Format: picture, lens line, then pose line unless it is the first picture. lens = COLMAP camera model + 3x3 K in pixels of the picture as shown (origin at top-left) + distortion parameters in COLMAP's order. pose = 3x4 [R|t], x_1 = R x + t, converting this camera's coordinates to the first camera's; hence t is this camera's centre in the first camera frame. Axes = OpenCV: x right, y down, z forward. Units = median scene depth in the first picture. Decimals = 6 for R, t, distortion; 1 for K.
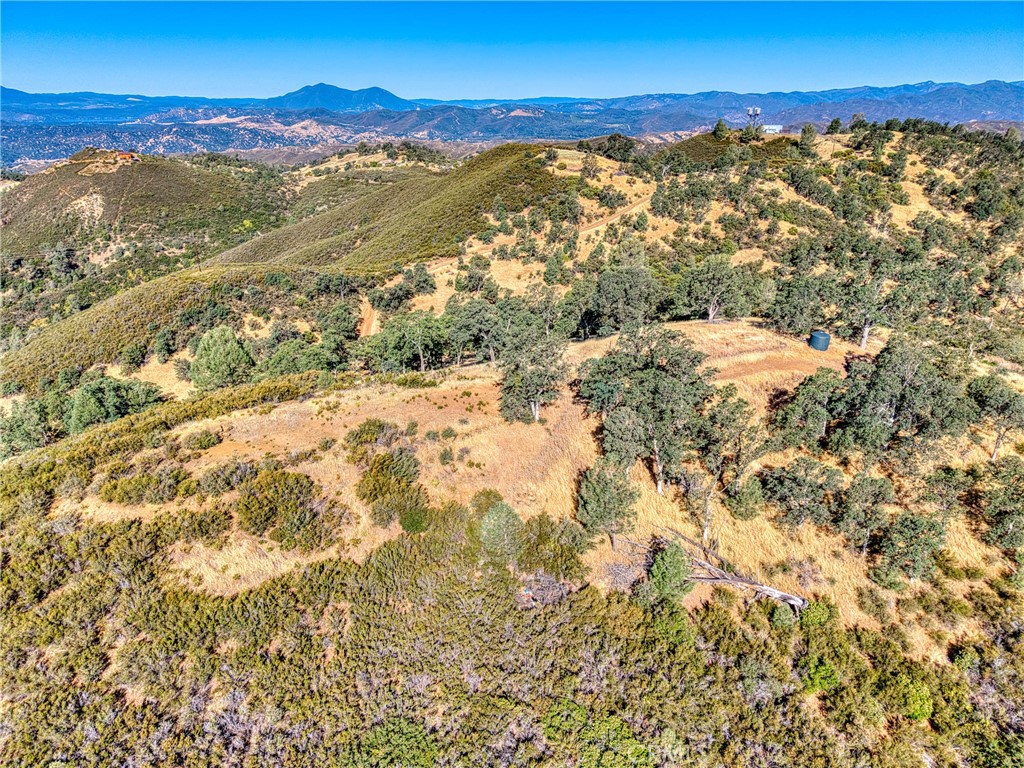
lens RADIAL K [[683.2, 0, 513.7], [0, 683.2, 386.4], [0, 0, 1]] dist [0.029511, -0.031592]
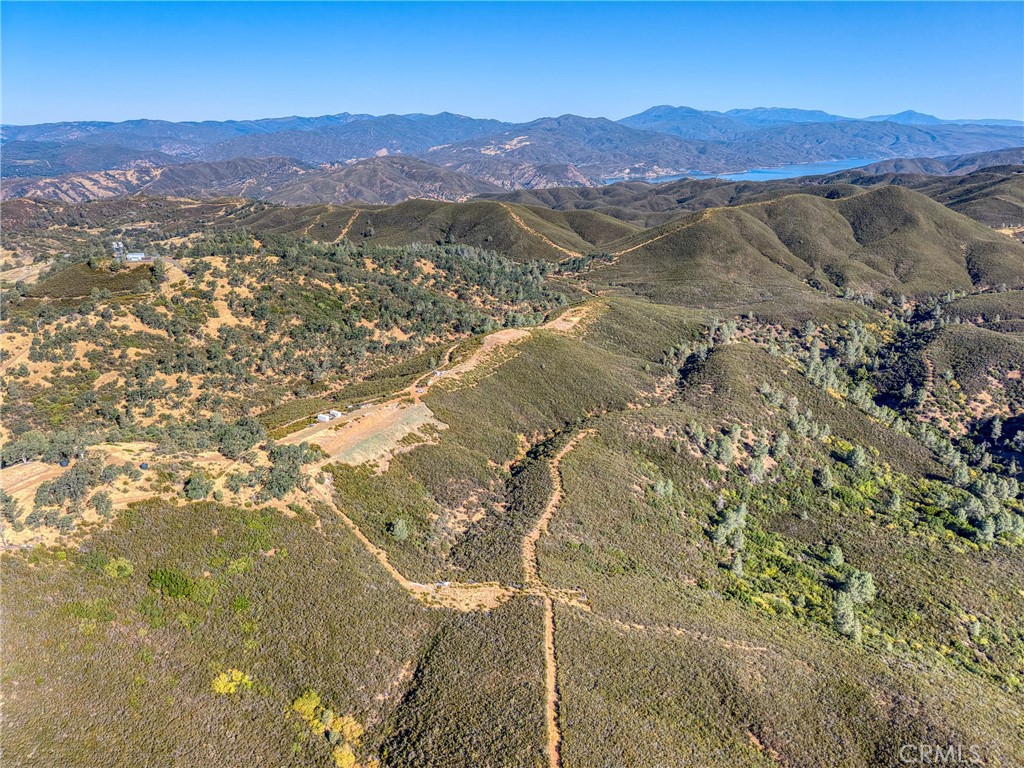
lens RADIAL K [[683.2, 0, 511.3], [0, 683.2, 387.3], [0, 0, 1]] dist [0.029511, -0.031592]
pose [[0.751044, -0.232978, 0.617782, 0.039903], [0.251920, 0.966006, 0.058039, -0.018321], [-0.610303, 0.112042, 0.784205, -0.648069]]
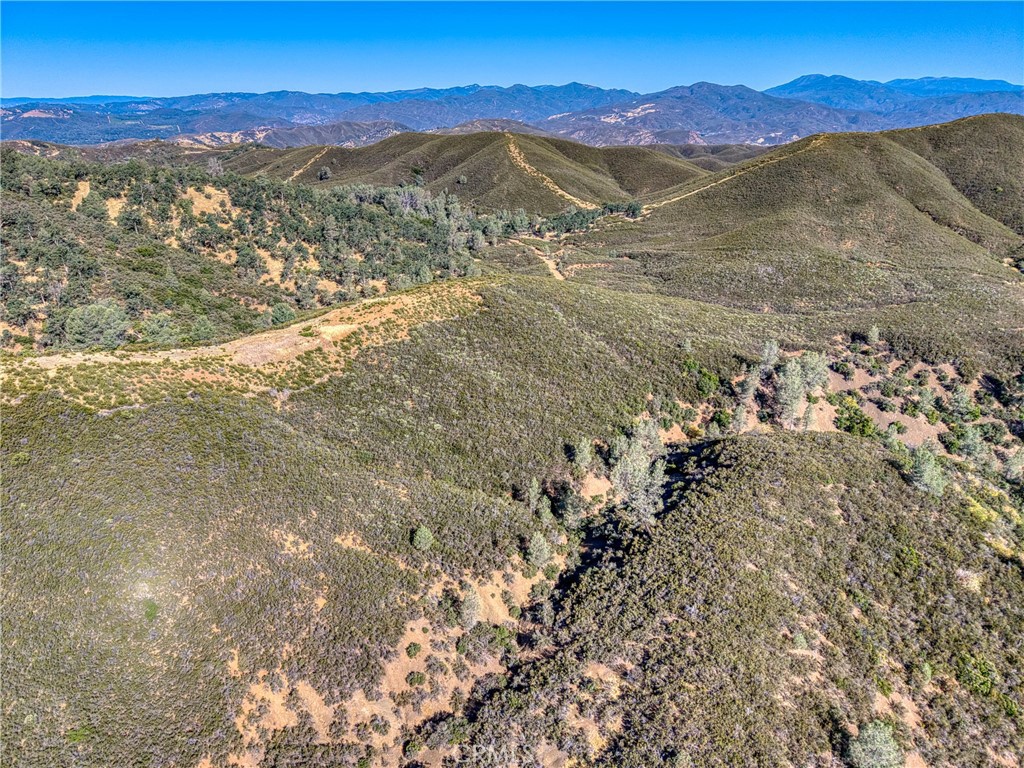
lens RADIAL K [[683.2, 0, 511.3], [0, 683.2, 386.4], [0, 0, 1]] dist [0.029511, -0.031592]
pose [[0.857911, -0.195706, 0.475065, 1.134848], [0.195678, 0.979388, 0.050095, 0.006156], [-0.475077, 0.049982, 0.878523, -0.006643]]
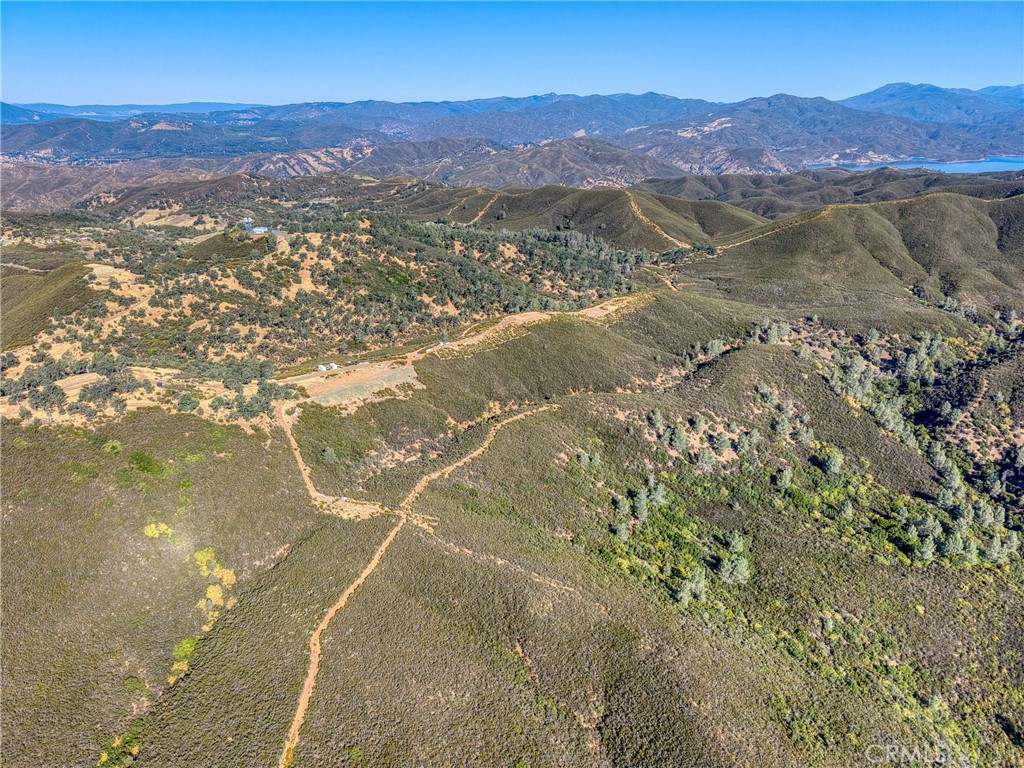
lens RADIAL K [[683.2, 0, 511.8], [0, 683.2, 385.7], [0, 0, 1]] dist [0.029511, -0.031592]
pose [[0.904091, -0.158775, 0.396750, 0.263834], [0.161411, 0.986518, 0.026980, 0.072844], [-0.395685, 0.039648, 0.917530, -1.002052]]
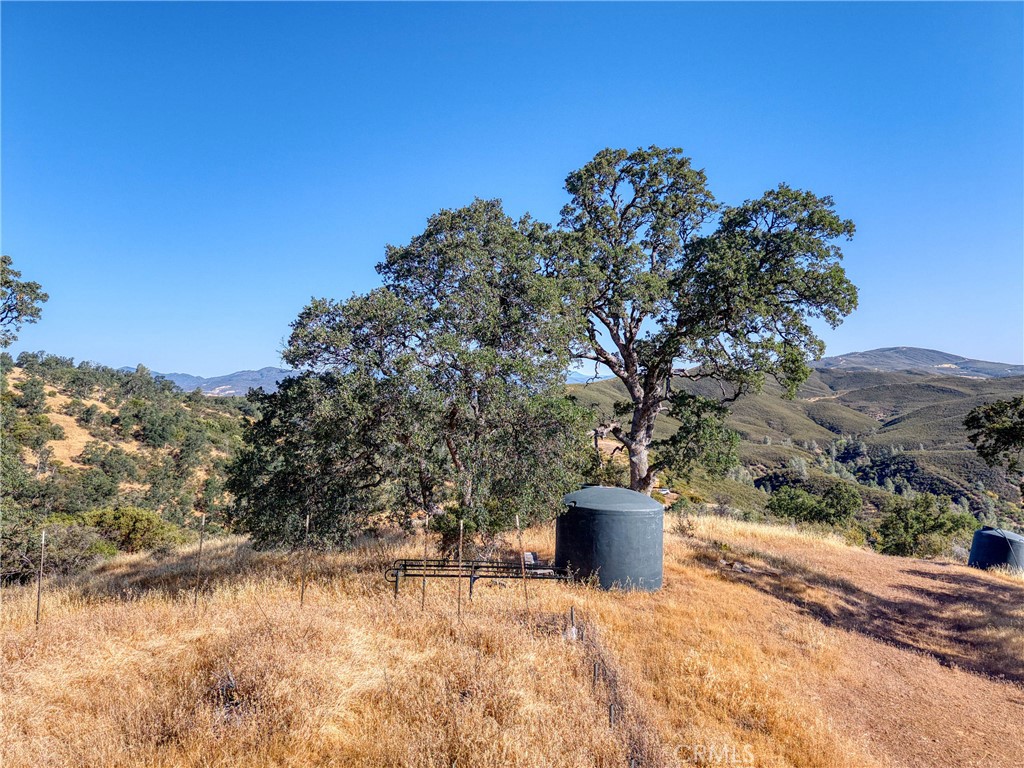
lens RADIAL K [[683.2, 0, 513.3], [0, 683.2, 380.8], [0, 0, 1]] dist [0.029511, -0.031592]
pose [[0.407834, -0.000827, 0.913056, 0.075351], [0.356550, 0.920746, -0.158426, -0.023783], [-0.840561, 0.390162, 0.375806, 0.251321]]
